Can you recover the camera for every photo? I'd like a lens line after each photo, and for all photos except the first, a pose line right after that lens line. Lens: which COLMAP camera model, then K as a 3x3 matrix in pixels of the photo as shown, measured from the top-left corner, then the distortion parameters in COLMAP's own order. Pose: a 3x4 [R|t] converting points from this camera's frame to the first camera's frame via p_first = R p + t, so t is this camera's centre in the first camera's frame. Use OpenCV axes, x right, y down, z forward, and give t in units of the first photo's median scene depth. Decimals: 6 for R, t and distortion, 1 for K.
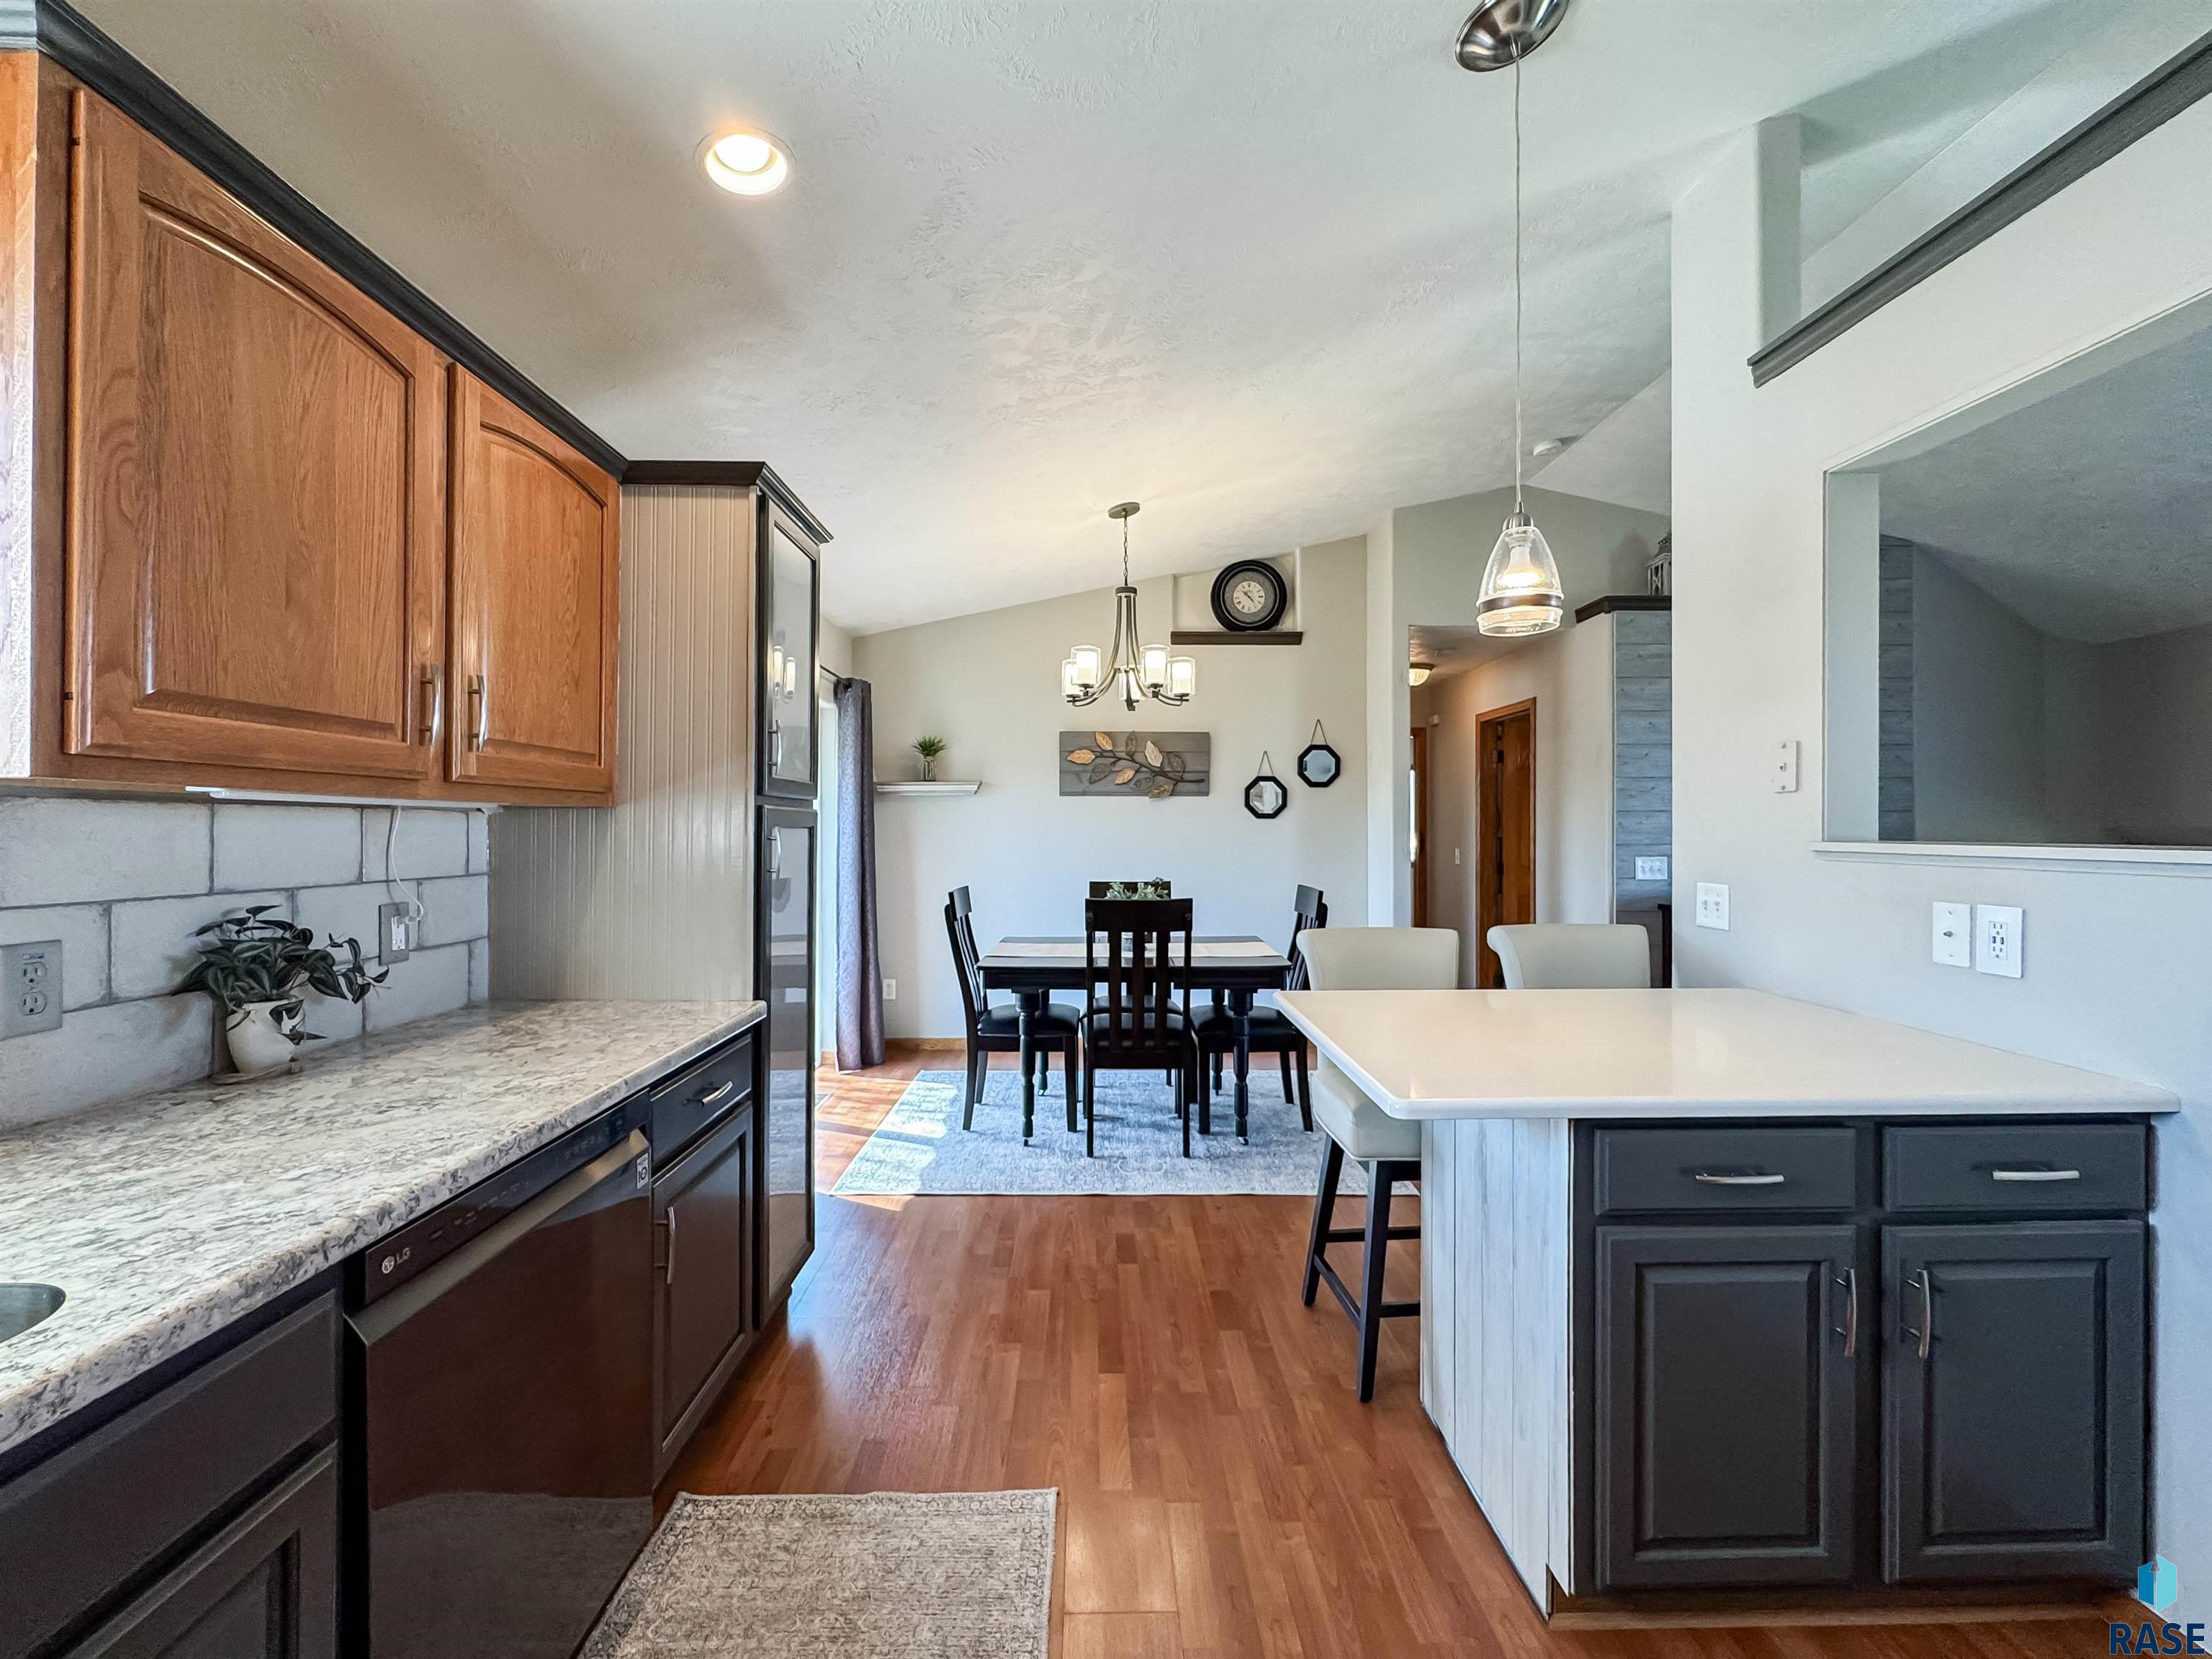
lens RADIAL K [[898.1, 0, 1110.7], [0, 898.1, 828.0], [0, 0, 1]] dist [-0.000610, -0.000164]
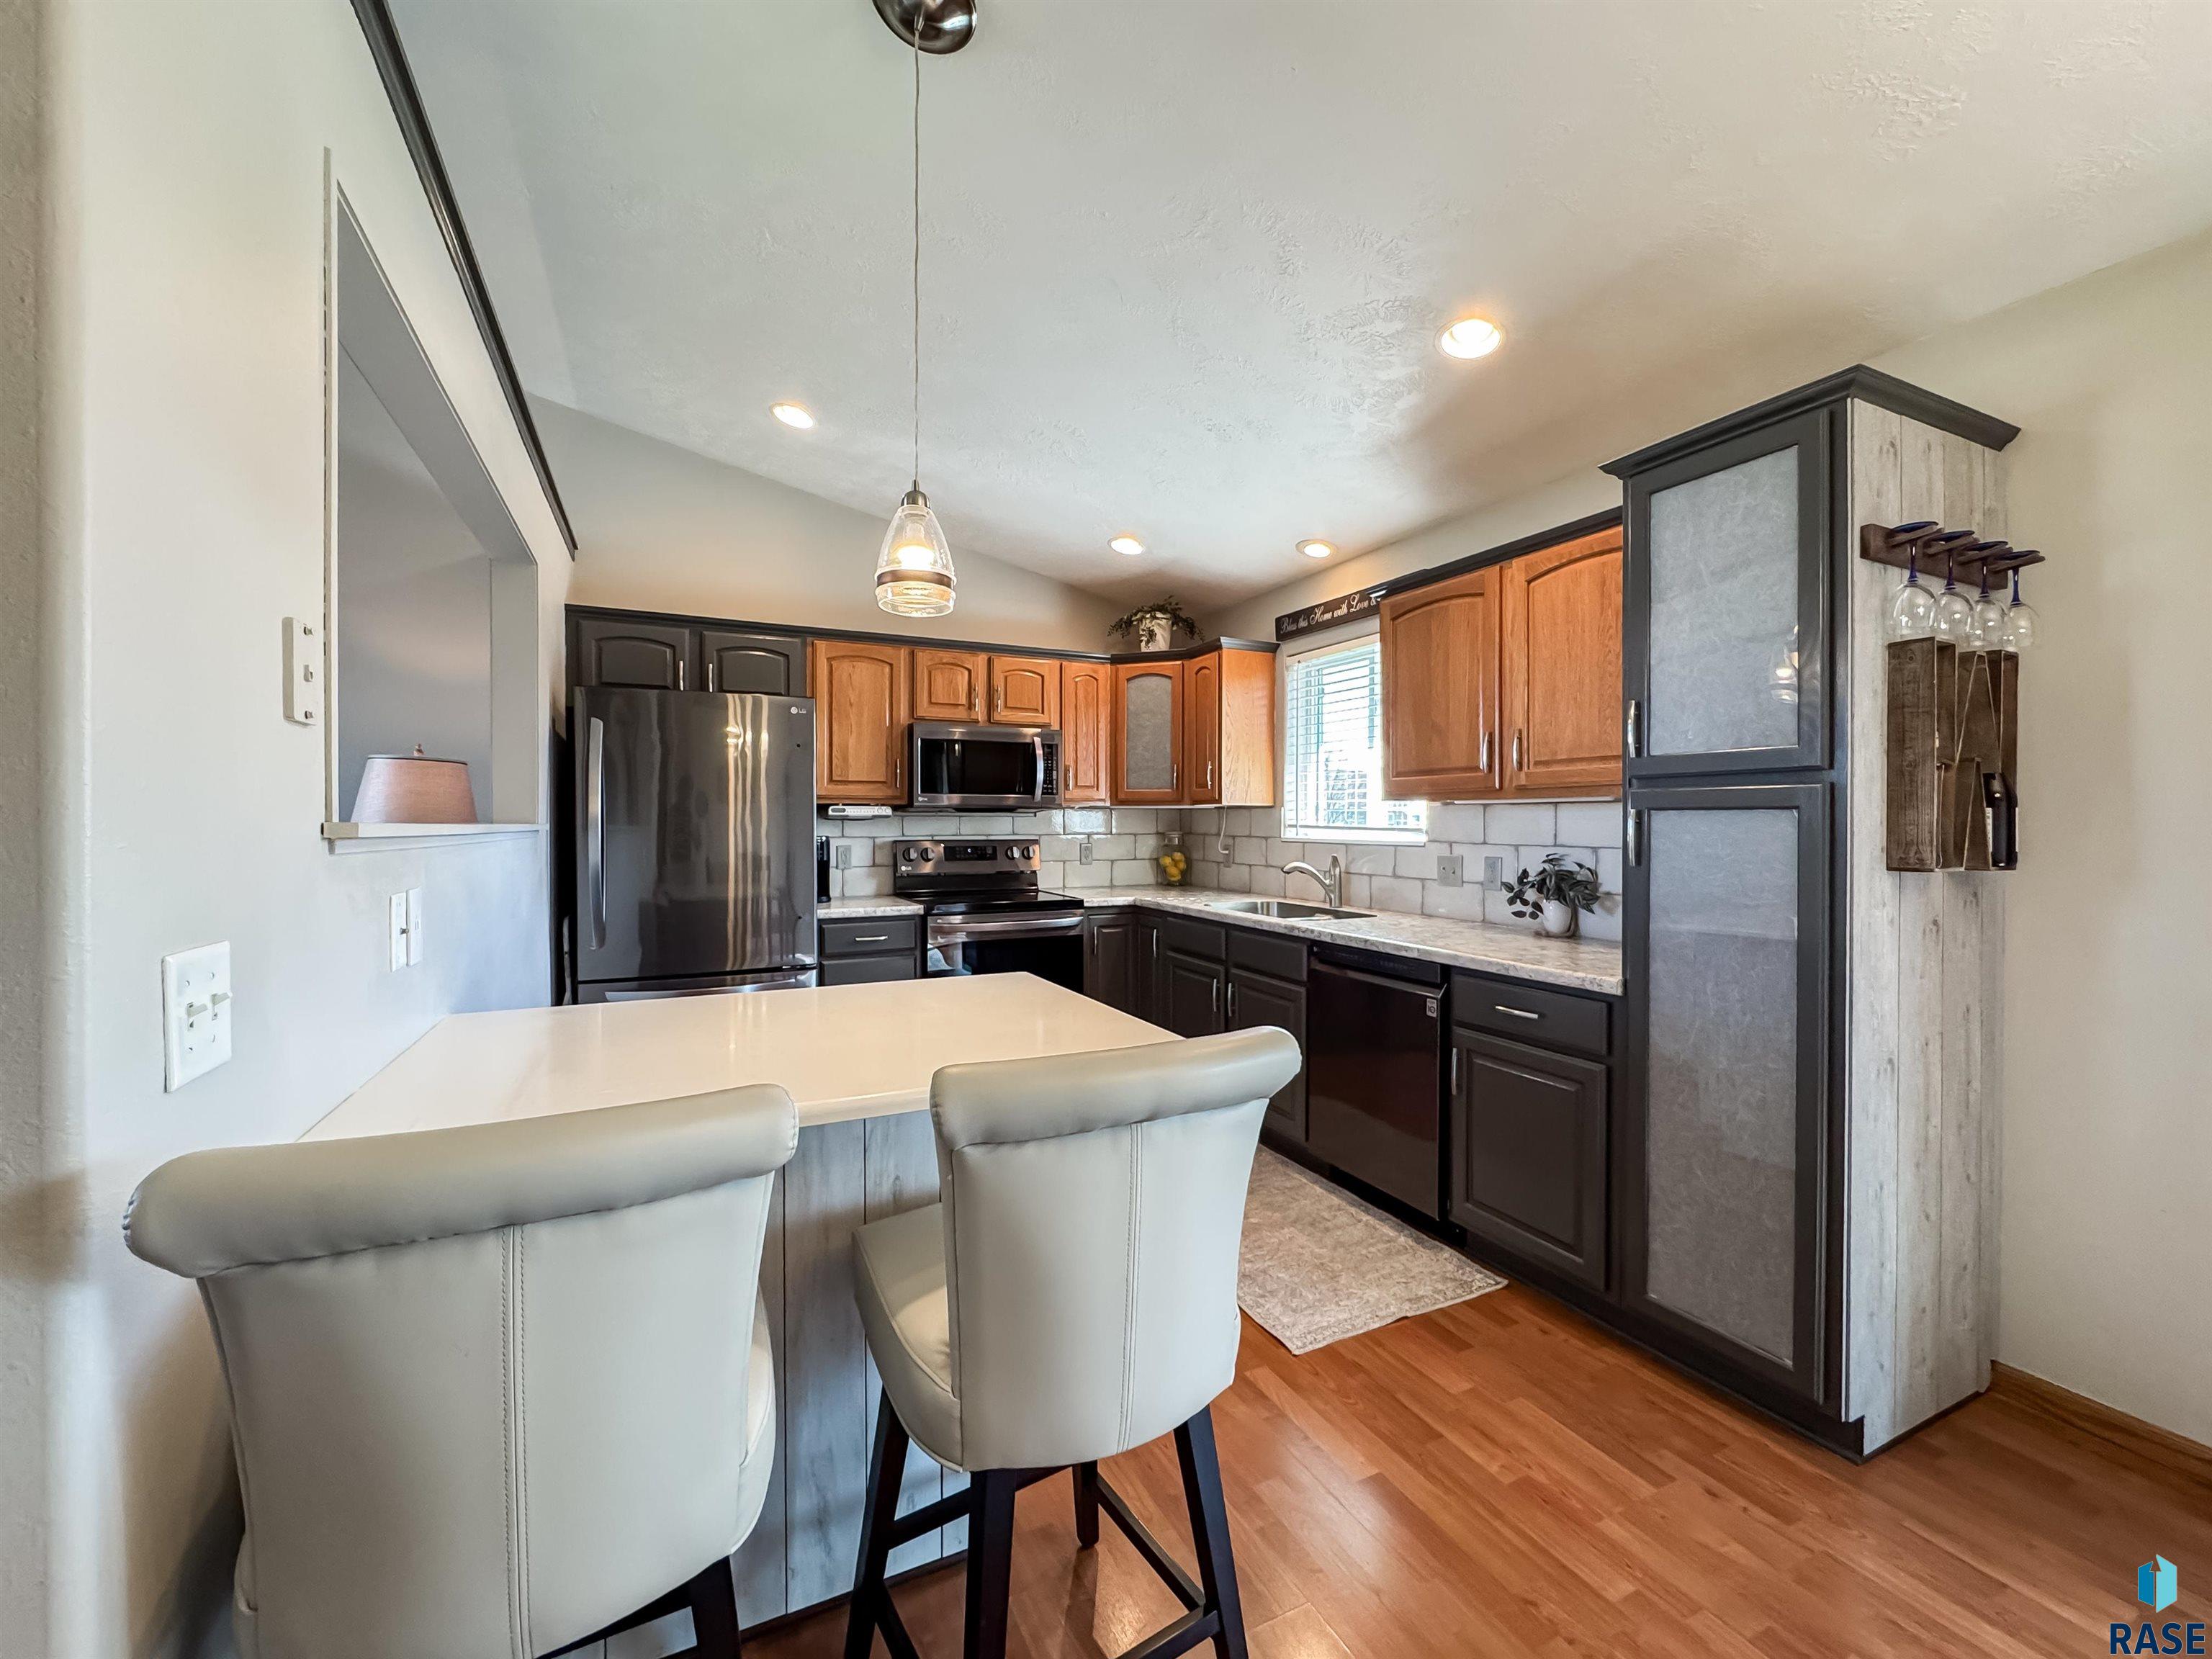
lens RADIAL K [[891.7, 0, 1106.0], [0, 891.7, 829.5], [0, 0, 1]] dist [-0.003900, -0.000419]
pose [[-0.910721, 0.001696, -0.413018, 0.483418], [-0.001480, 0.999972, 0.007371, 0.011644], [0.413019, 0.007325, -0.910693, 1.434654]]
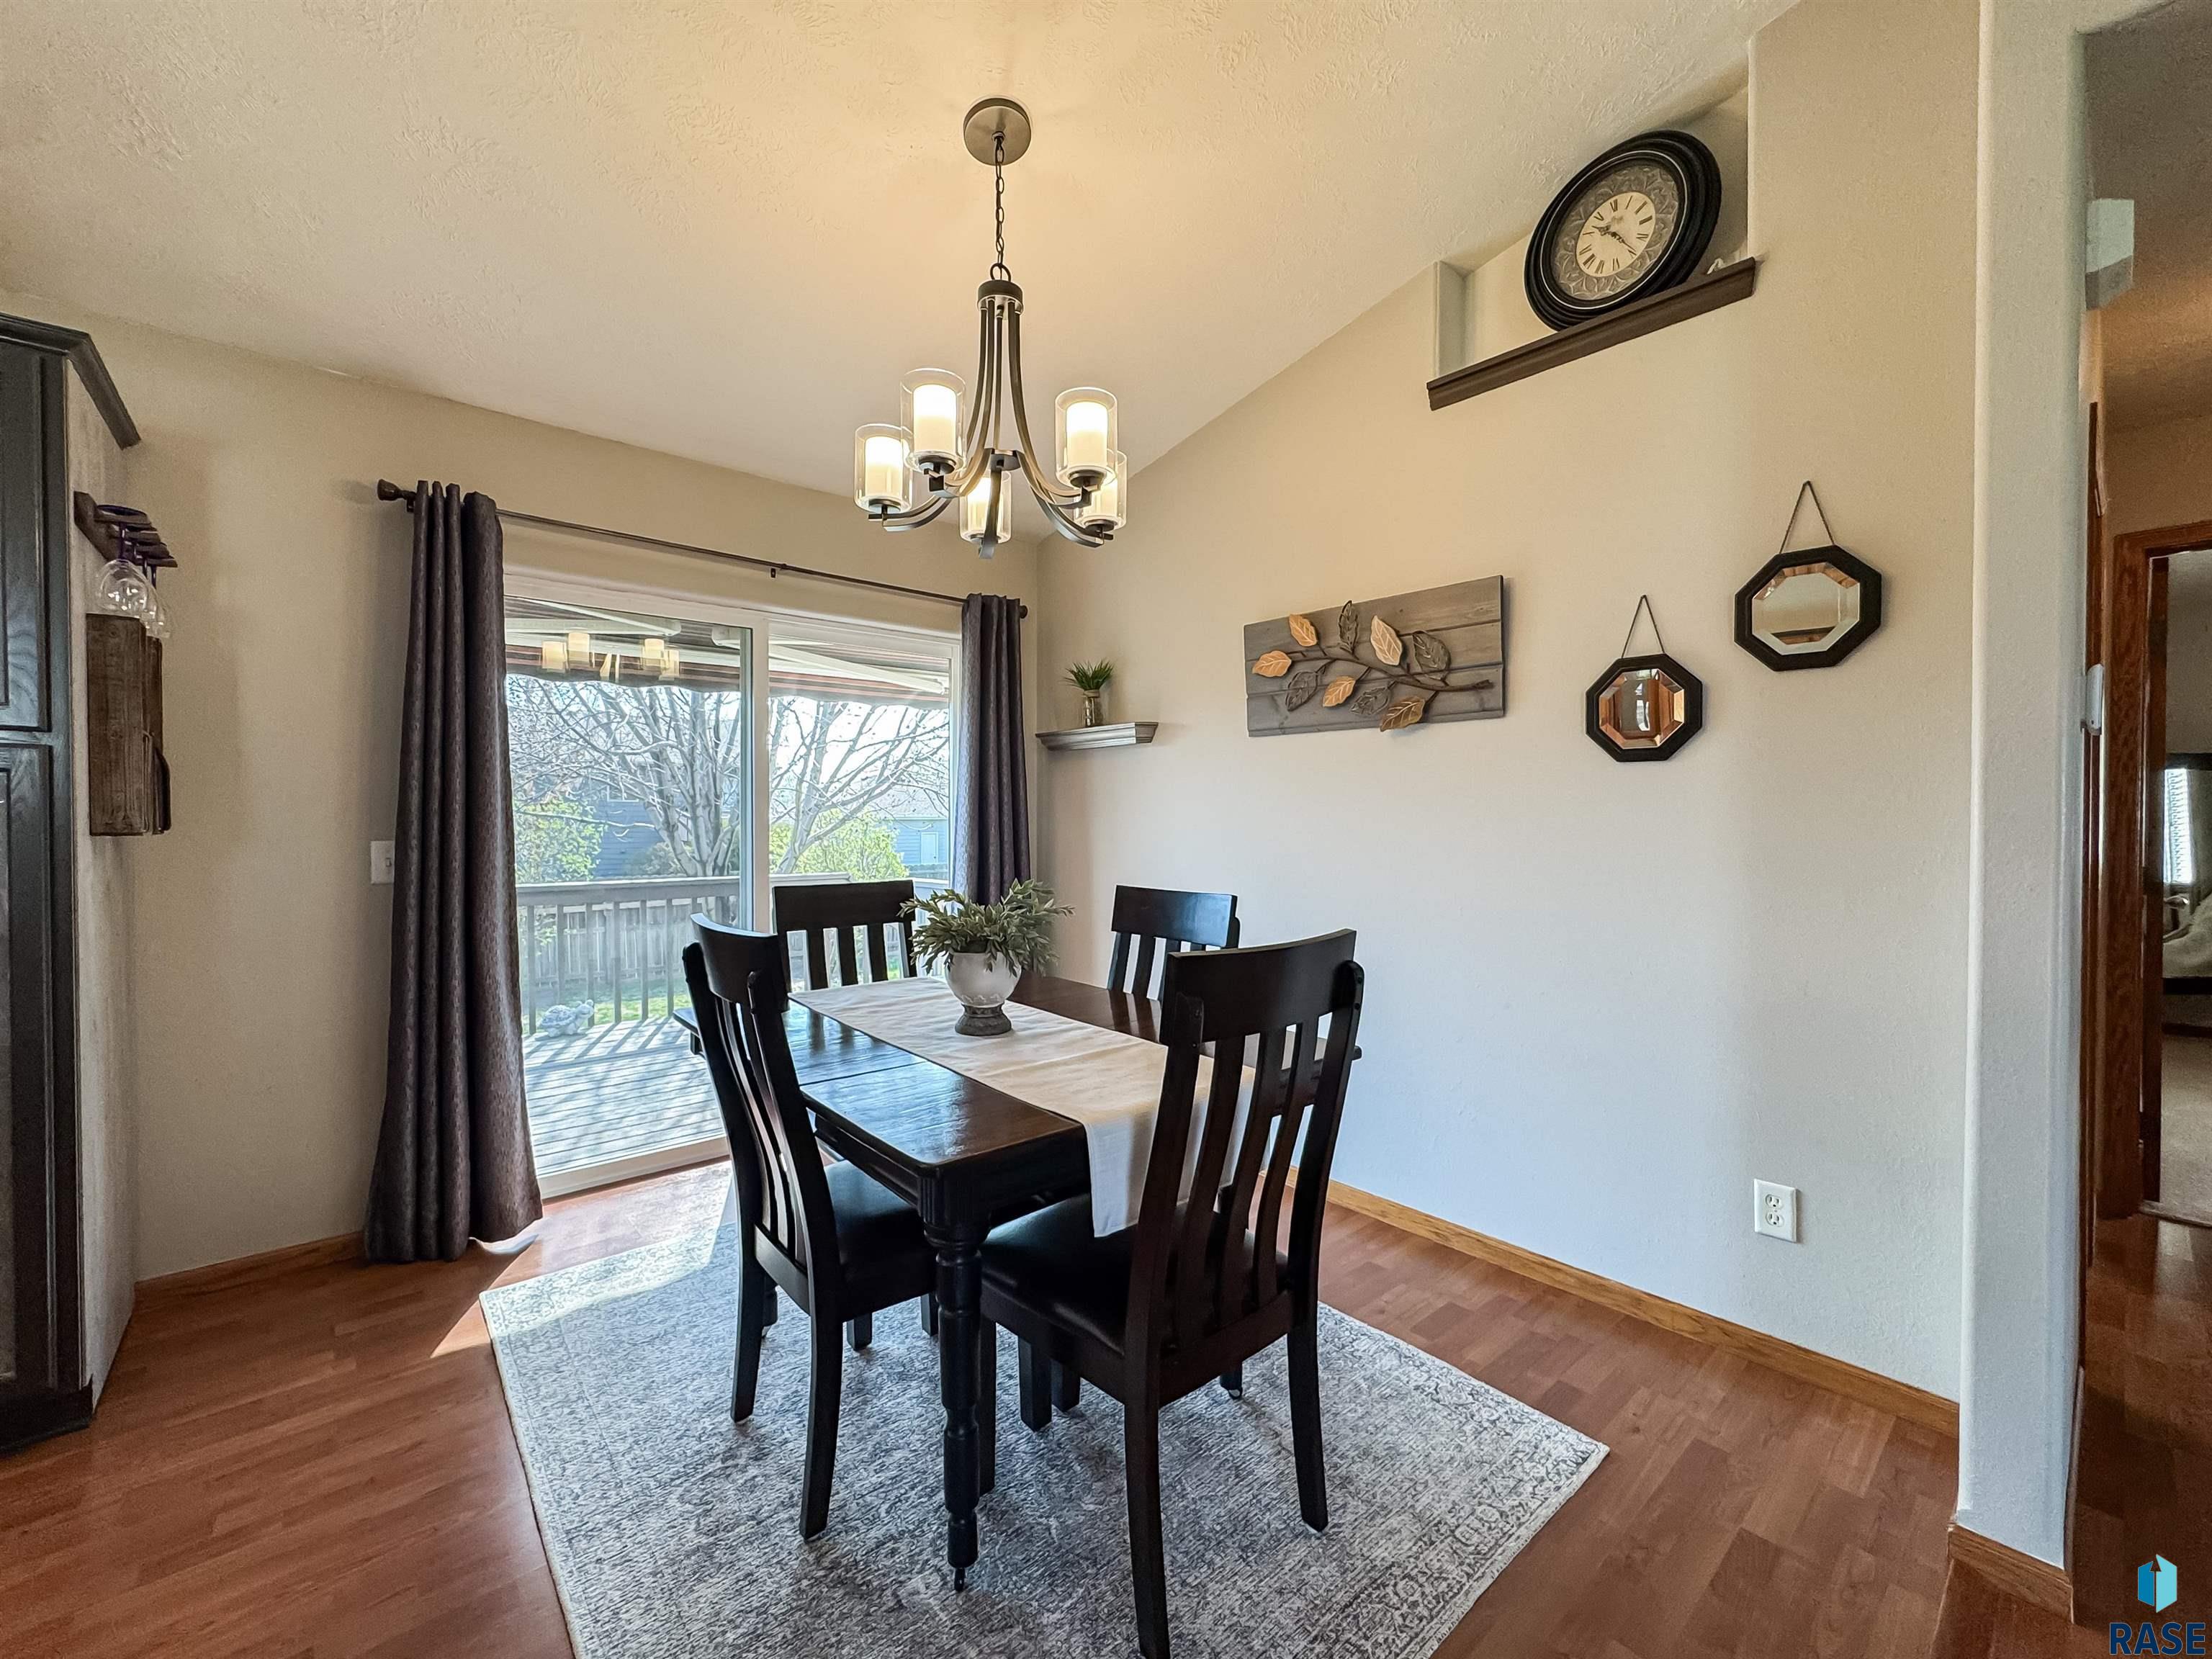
lens RADIAL K [[898.1, 0, 1110.7], [0, 898.1, 828.0], [0, 0, 1]] dist [-0.000610, -0.000164]
pose [[0.638392, 0.014123, -0.769582, 0.723497], [-0.002150, 0.999860, 0.016565, 0.028929], [0.769708, -0.008920, 0.638334, 1.213981]]
